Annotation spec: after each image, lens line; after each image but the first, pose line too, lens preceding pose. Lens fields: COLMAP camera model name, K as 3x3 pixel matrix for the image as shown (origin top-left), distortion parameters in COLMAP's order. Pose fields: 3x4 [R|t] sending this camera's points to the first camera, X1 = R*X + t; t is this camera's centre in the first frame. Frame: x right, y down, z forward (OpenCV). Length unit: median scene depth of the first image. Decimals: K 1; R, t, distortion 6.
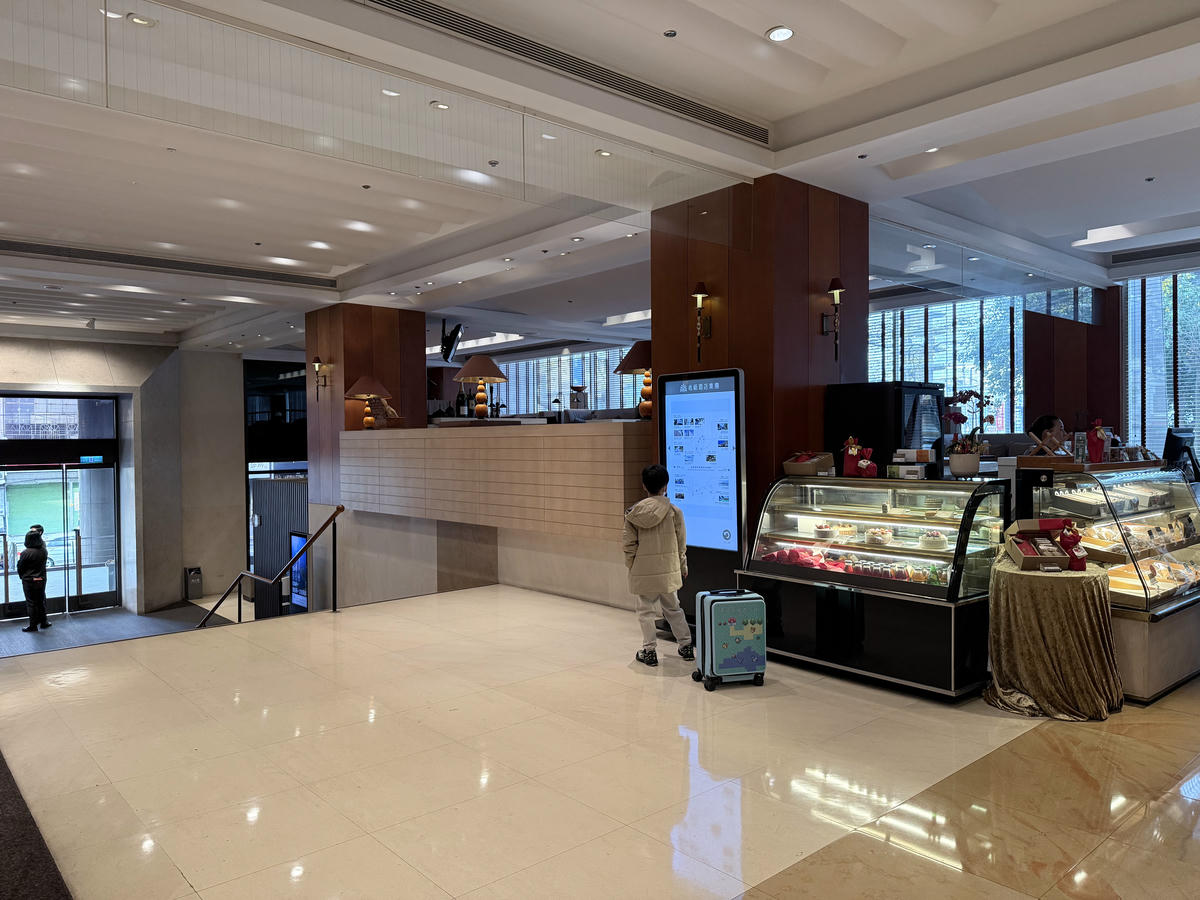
lens RADIAL K [[849.1, 0, 594.3], [0, 849.1, 458.9], [0, 0, 1]] dist [-0.004375, -0.006508]
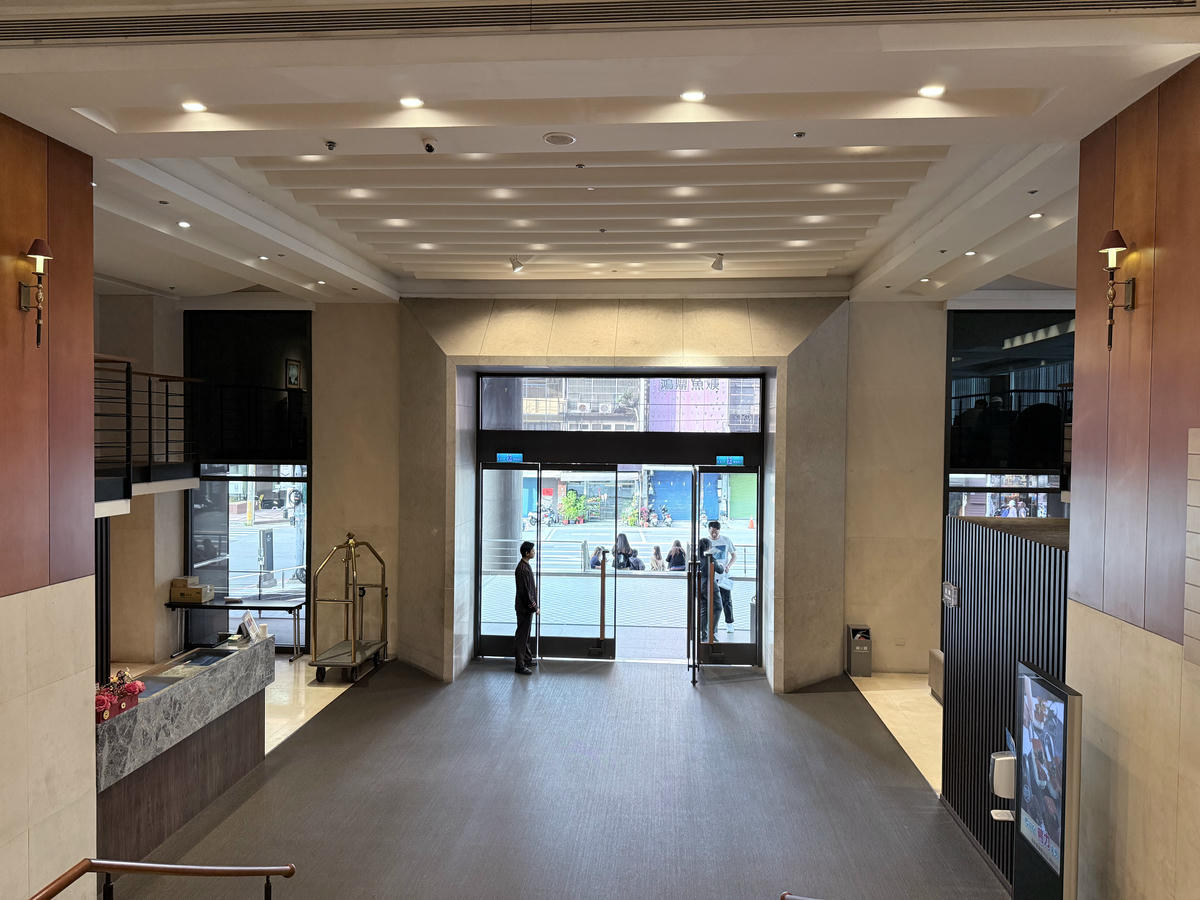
lens RADIAL K [[849.1, 0, 591.9], [0, 849.1, 459.9], [0, 0, 1]] dist [-0.004375, -0.006508]
pose [[0.696401, 0.035398, -0.716779, -0.155463], [-0.031486, 0.999328, 0.018761, -0.010259], [0.716962, 0.009503, 0.697048, 0.408399]]
